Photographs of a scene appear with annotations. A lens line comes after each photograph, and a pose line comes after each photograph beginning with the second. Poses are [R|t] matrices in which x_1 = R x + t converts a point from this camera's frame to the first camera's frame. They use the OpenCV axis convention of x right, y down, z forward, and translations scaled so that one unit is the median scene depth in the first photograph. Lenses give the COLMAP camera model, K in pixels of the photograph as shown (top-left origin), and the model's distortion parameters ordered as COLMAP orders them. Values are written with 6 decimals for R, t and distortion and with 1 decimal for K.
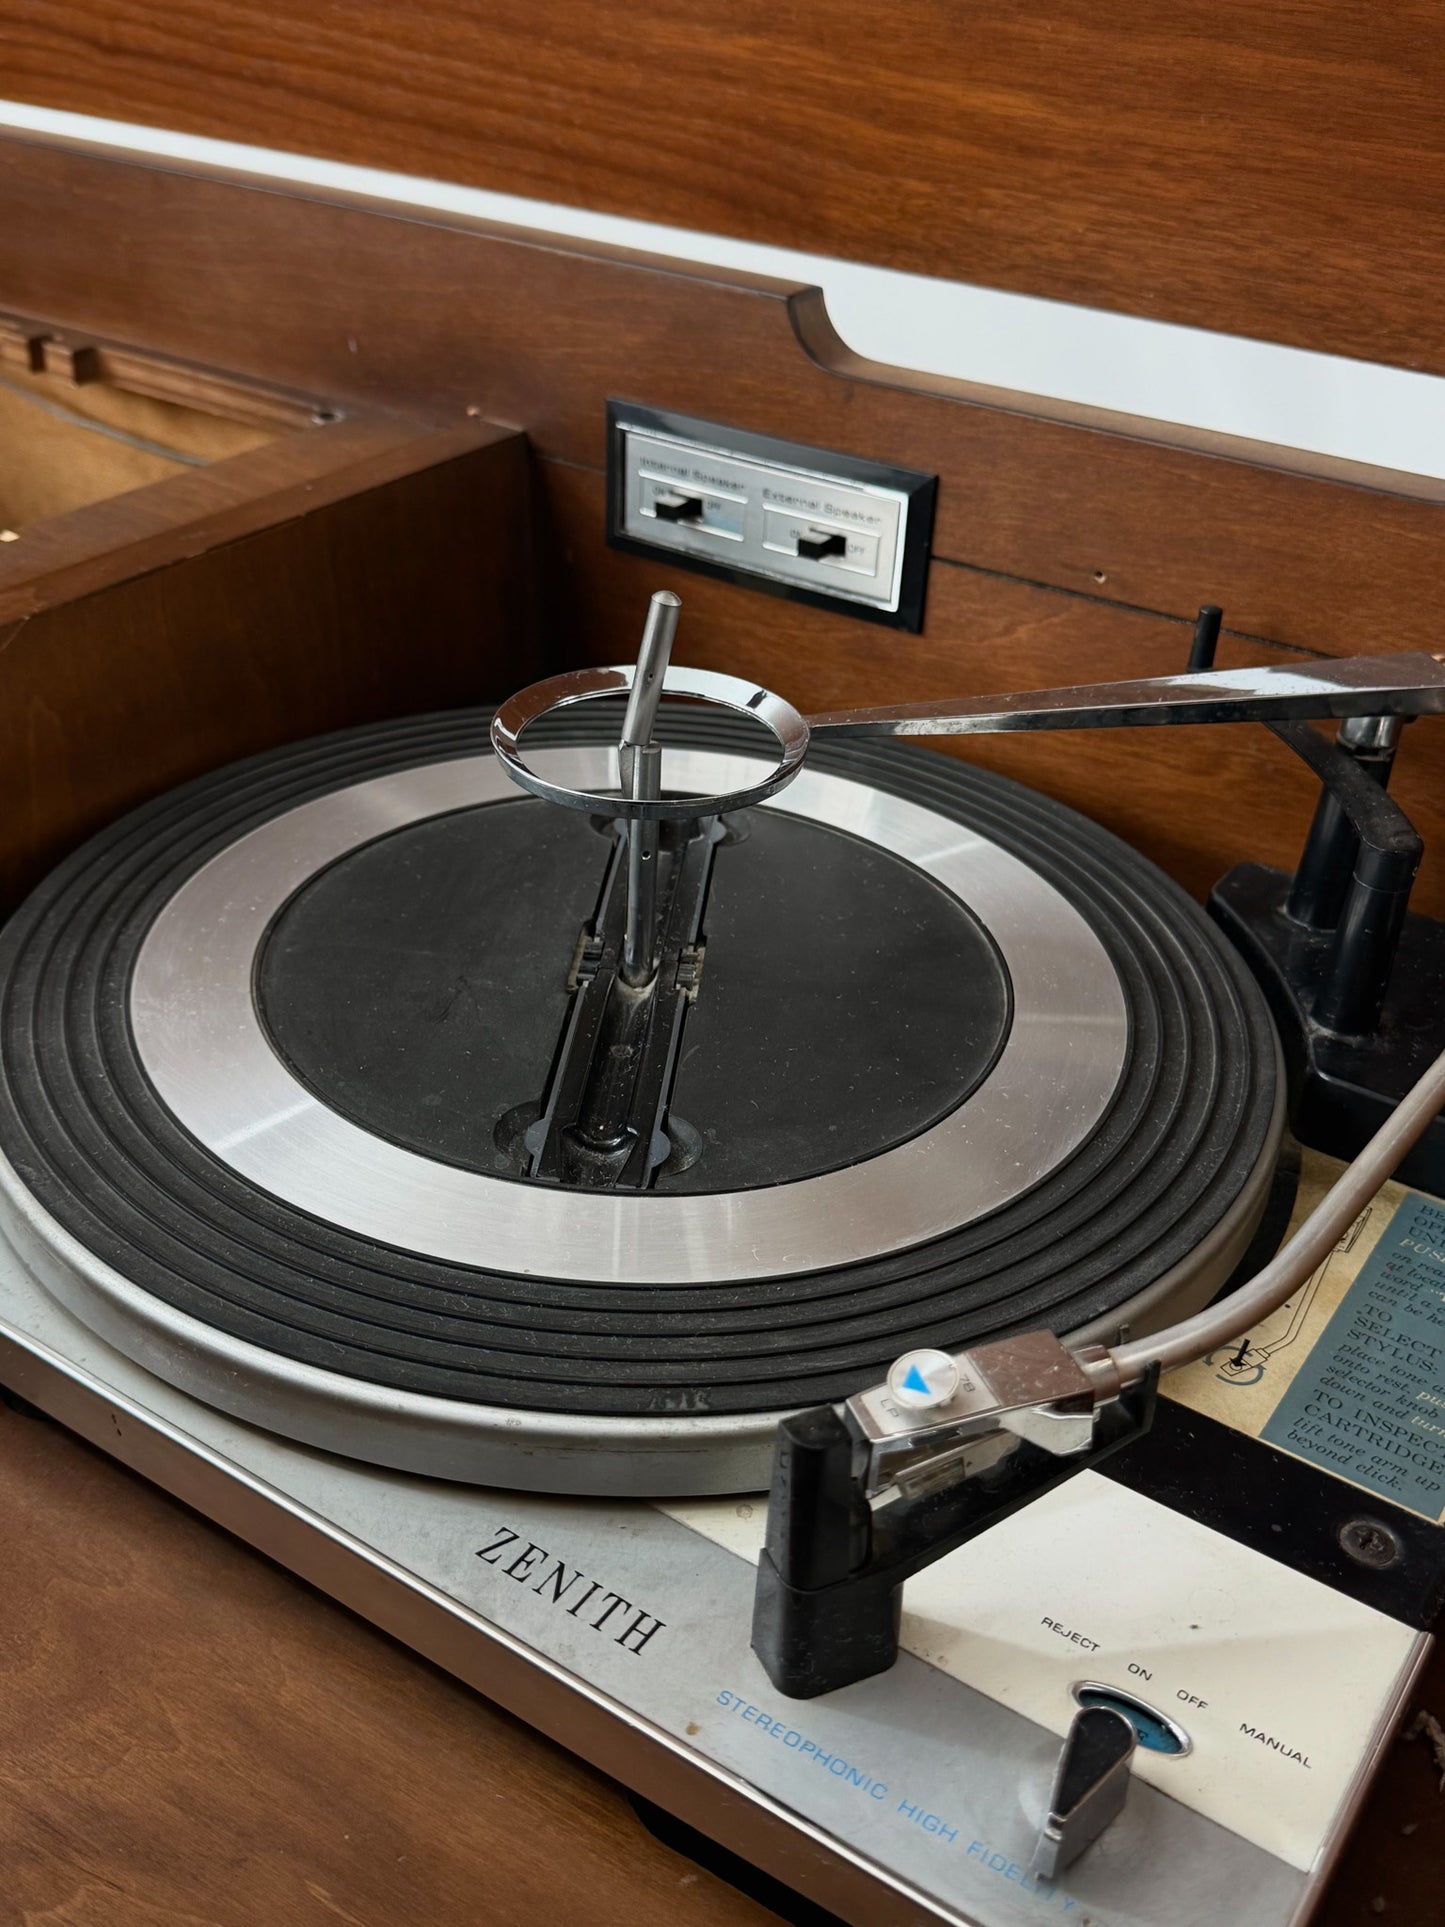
lens RADIAL K [[1970.8, 0, 721.7], [0, 1970.8, 967.2], [0, 0, 1]] dist [0.059071, 0.000000]
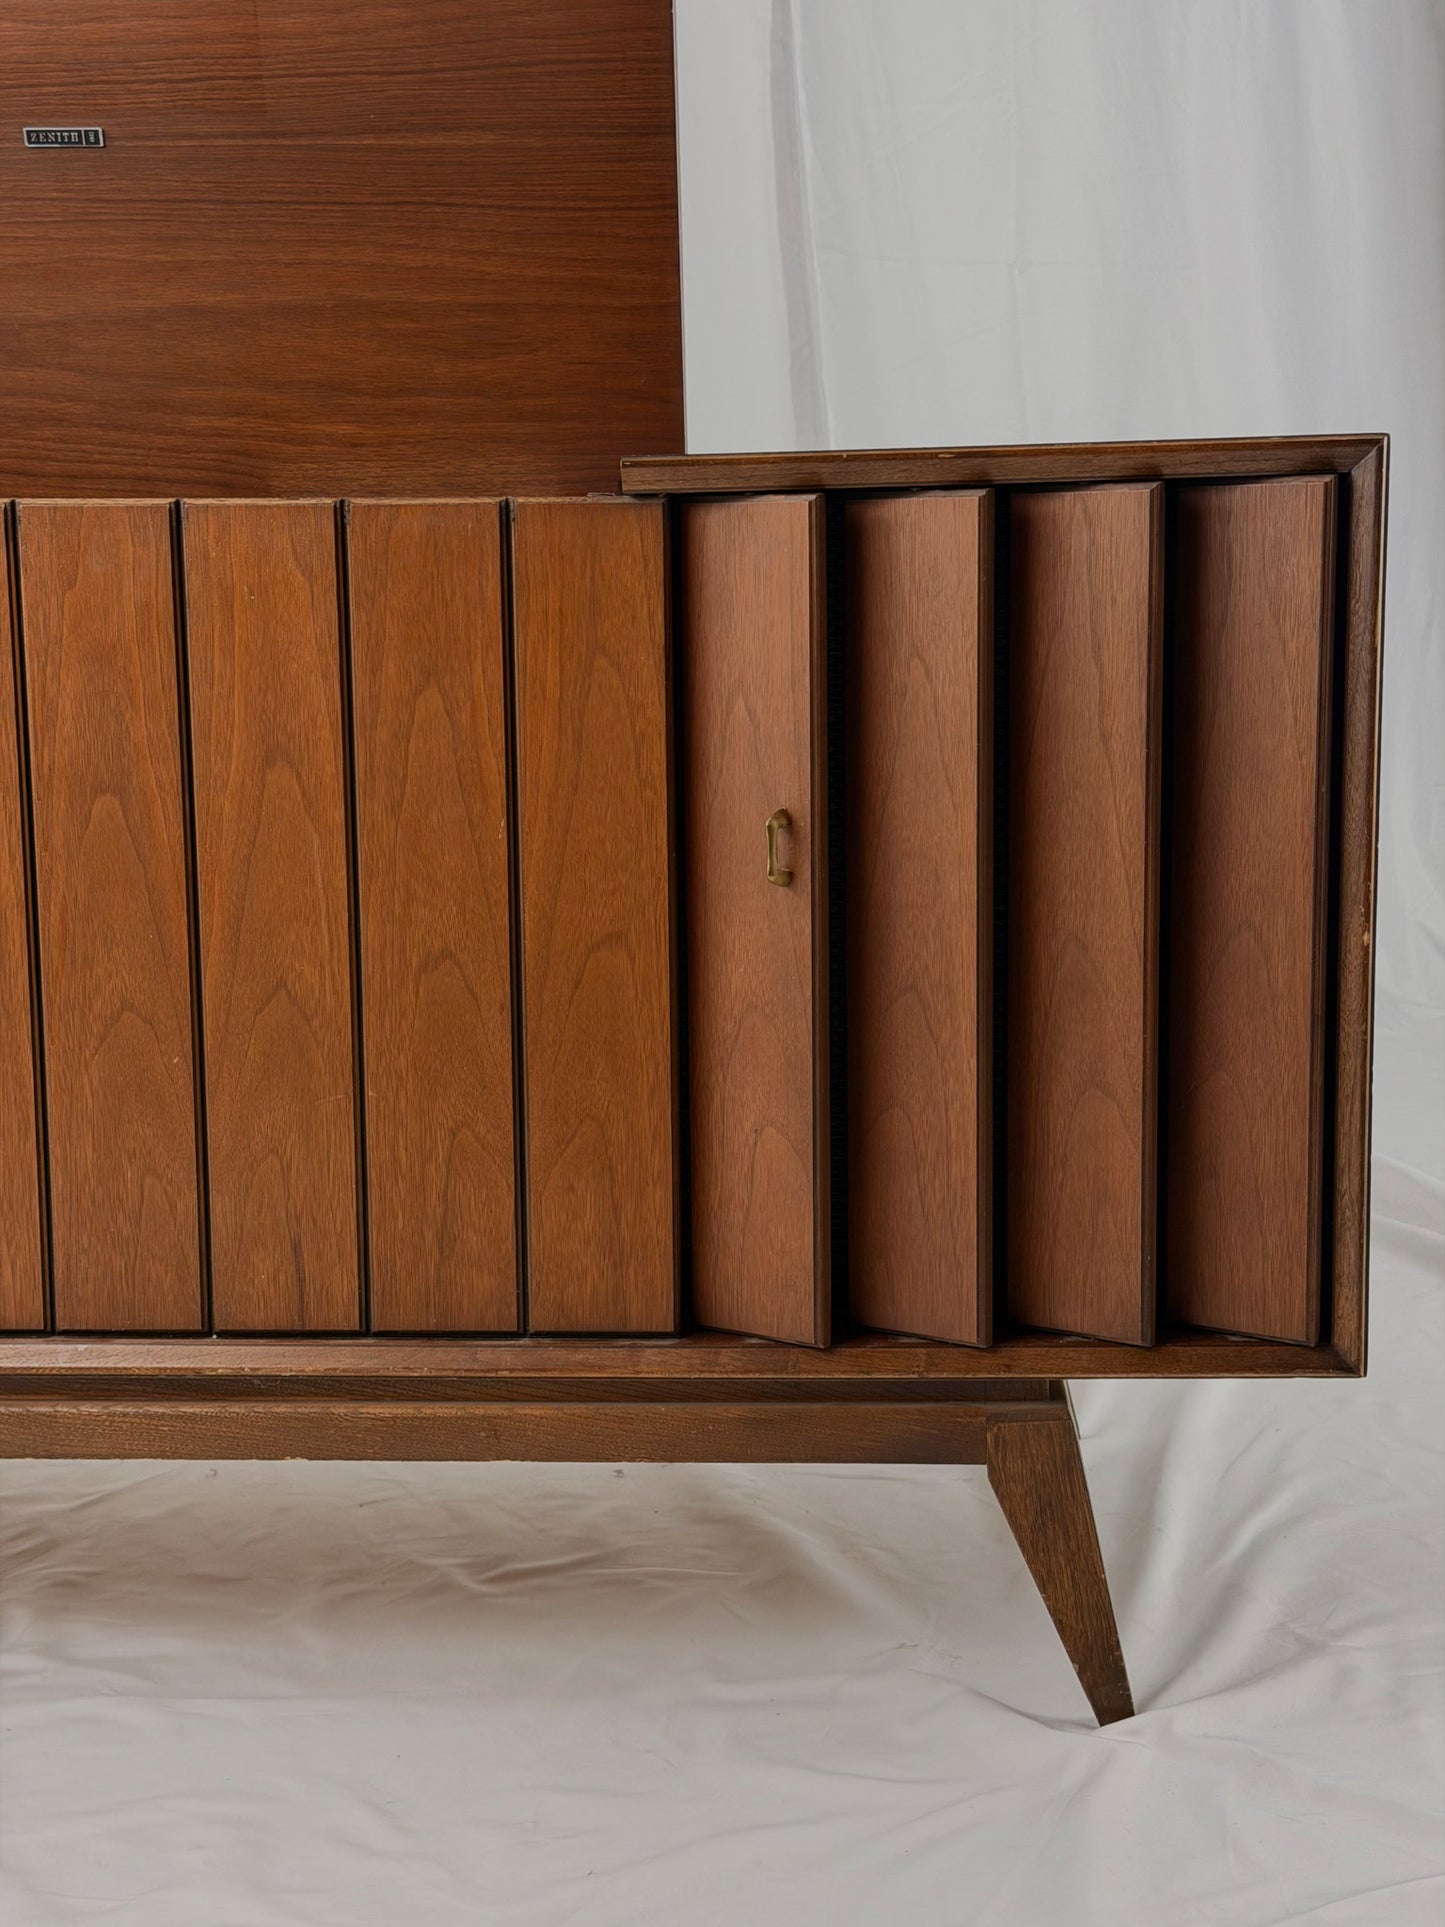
lens RADIAL K [[2758.8, 0, 731.1], [0, 2758.8, 945.2], [0, 0, 1]] dist [0.138688, 0.000000]
pose [[0.868549, -0.122402, 0.480251, -1.288539], [0.303469, 0.897467, -0.320094, 1.554418], [-0.391829, 0.423758, 0.816639, -1.989354]]
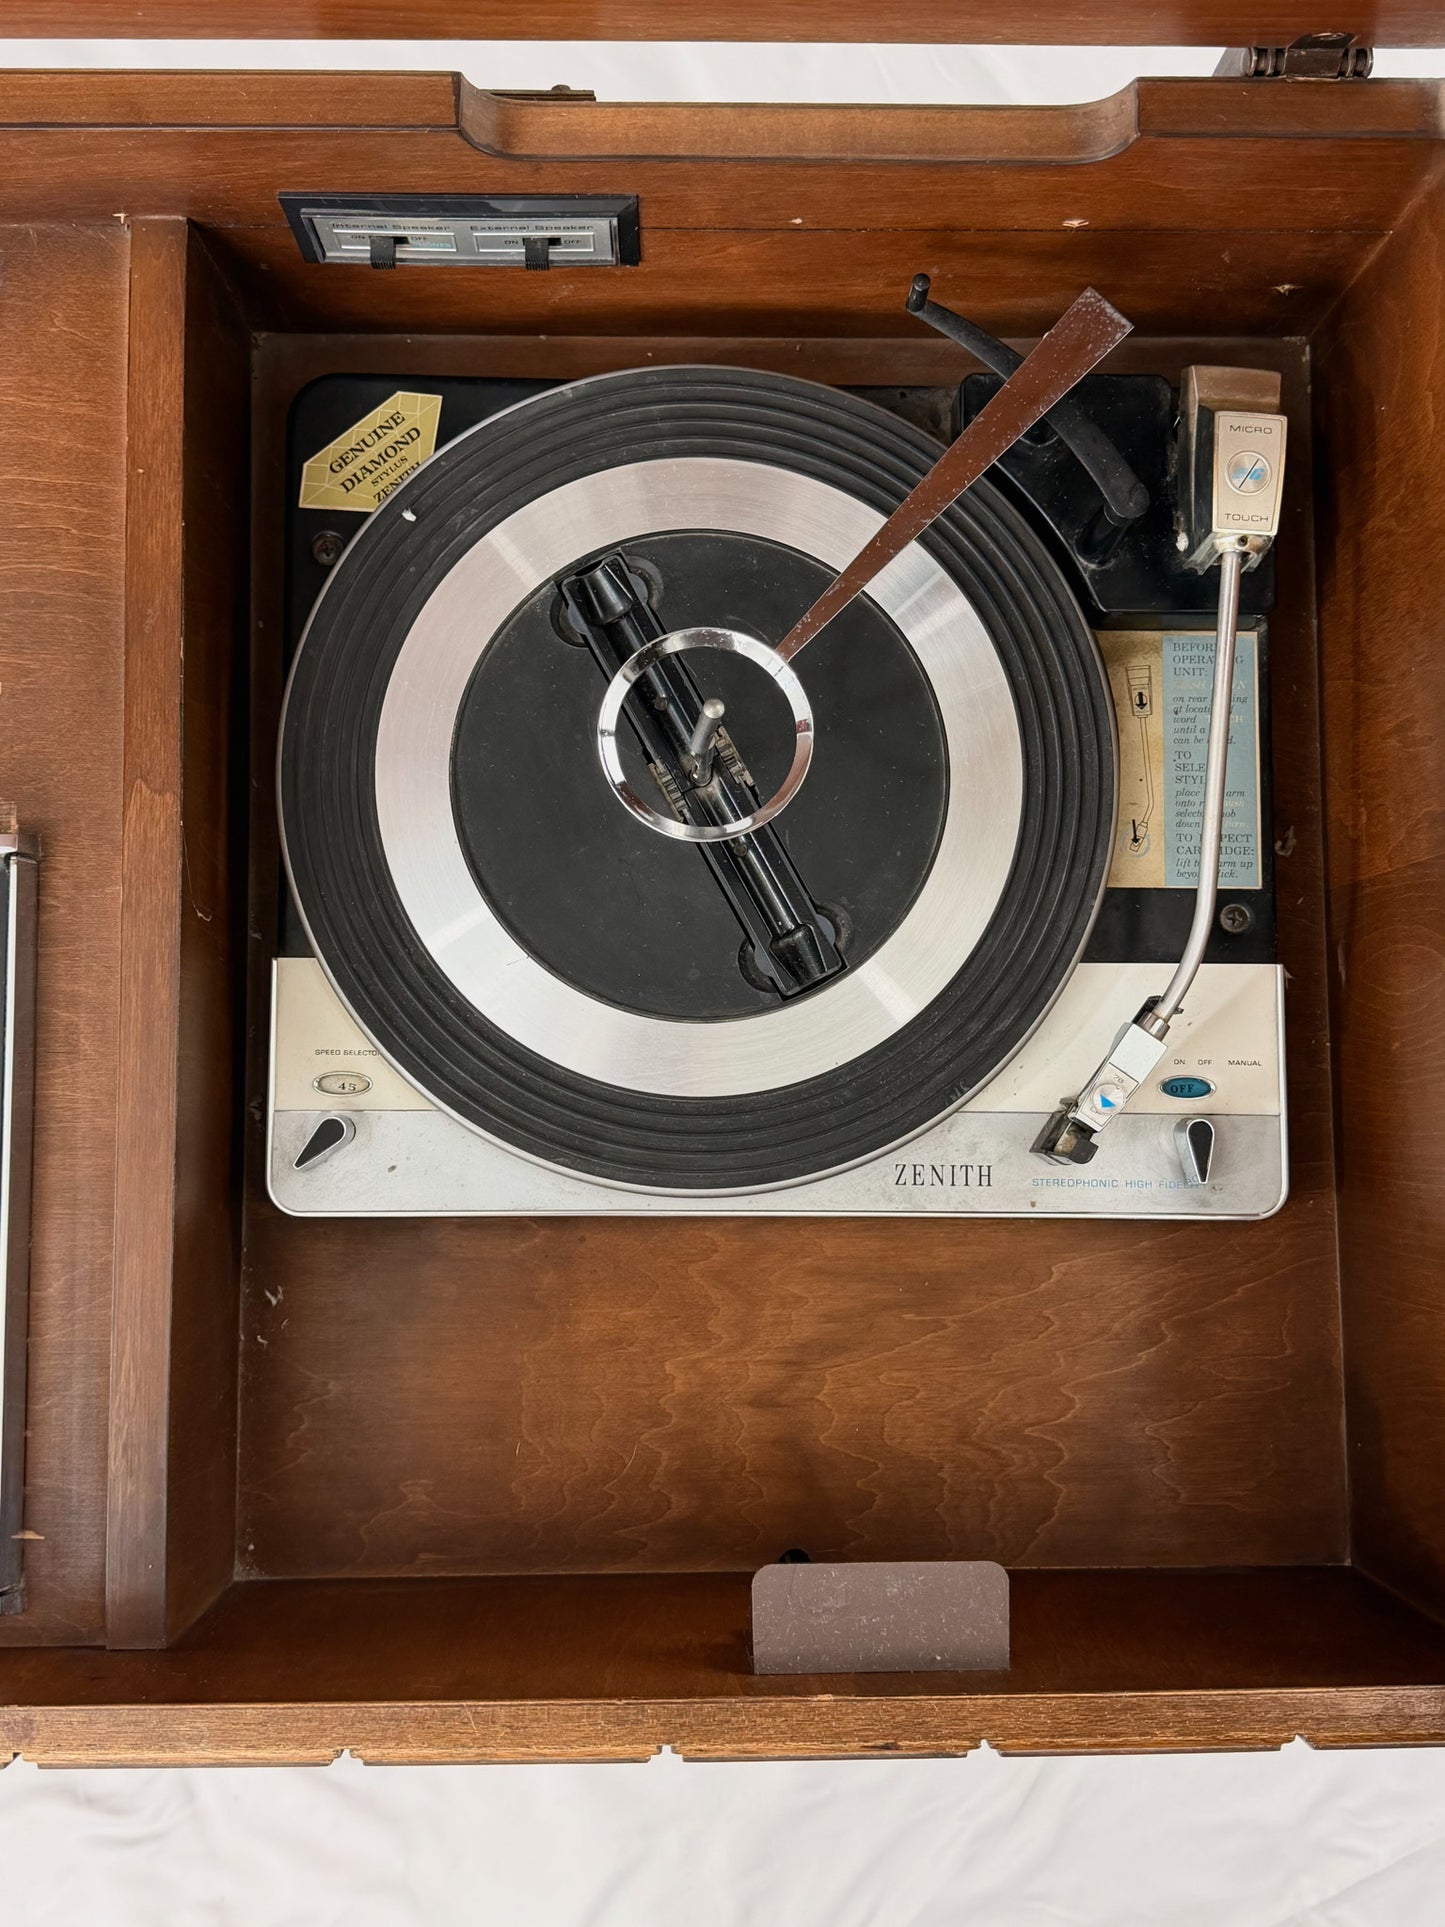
lens RADIAL K [[1970.8, 0, 706.9], [0, 1970.8, 987.9], [0, 0, 1]] dist [0.059071, 0.000000]
pose [[0.835457, -0.549347, 0.015166, -0.131411], [0.310189, 0.494163, 0.812149, -0.991646], [-0.453646, -0.673811, 0.583254, 0.007905]]
